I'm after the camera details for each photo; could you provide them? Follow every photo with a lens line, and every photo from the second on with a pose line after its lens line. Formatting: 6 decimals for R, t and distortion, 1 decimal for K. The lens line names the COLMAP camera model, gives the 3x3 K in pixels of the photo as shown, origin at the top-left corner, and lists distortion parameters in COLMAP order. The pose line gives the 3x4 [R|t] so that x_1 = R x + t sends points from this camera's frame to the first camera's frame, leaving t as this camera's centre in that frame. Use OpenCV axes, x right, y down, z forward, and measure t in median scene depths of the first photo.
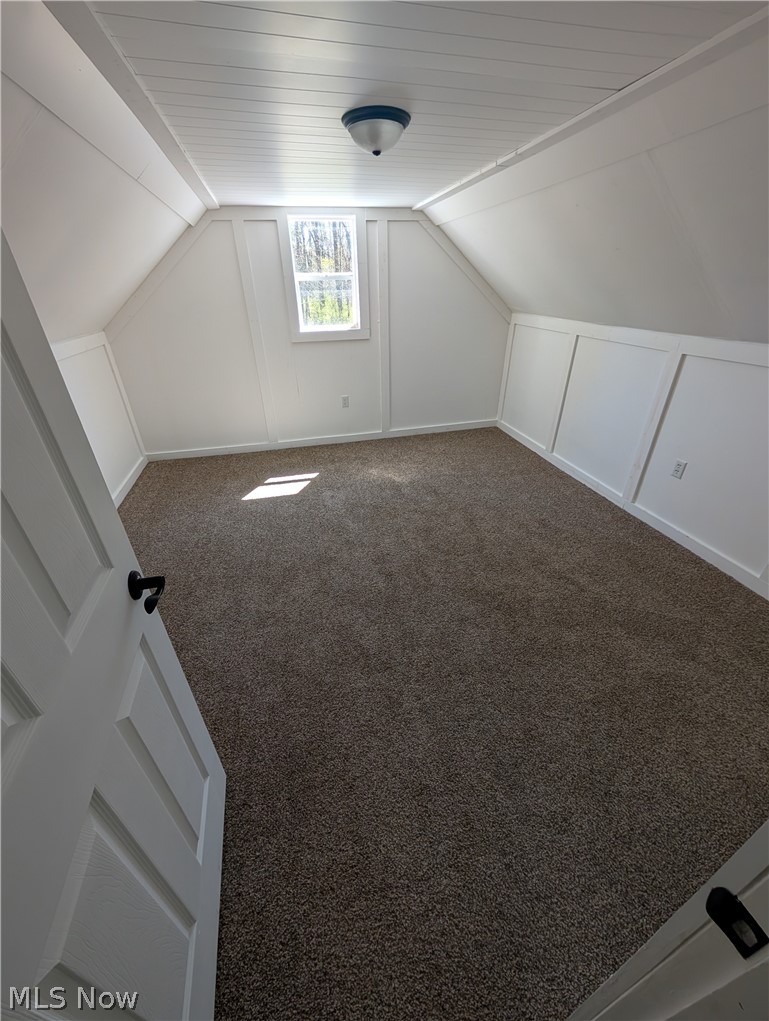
lens RADIAL K [[386.4, 0, 382.2], [0, 386.4, 514.2], [0, 0, 1]] dist [-0.000911, 0.000120]
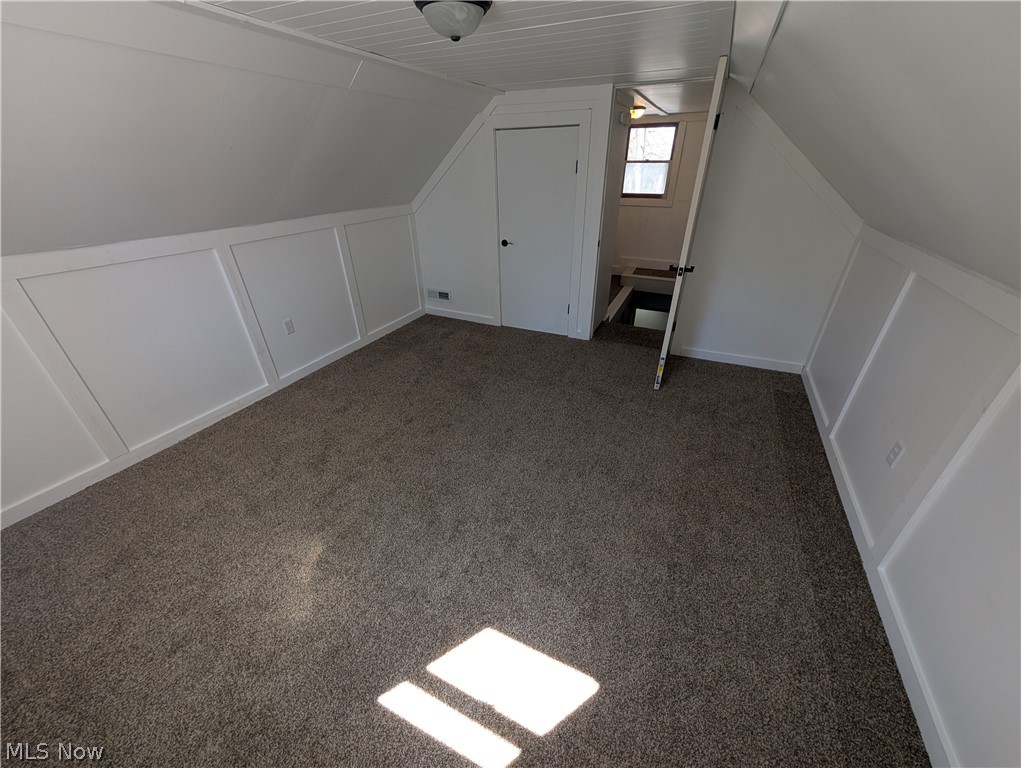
lens RADIAL K [[386.4, 0, 513.5], [0, 386.4, 388.5], [0, 0, 1]] dist [-0.000911, 0.000120]
pose [[-0.779076, -0.298166, 0.551486, -0.482131], [0.333010, 0.548489, 0.766984, -0.644899], [-0.531173, 0.781189, -0.328023, 1.054761]]
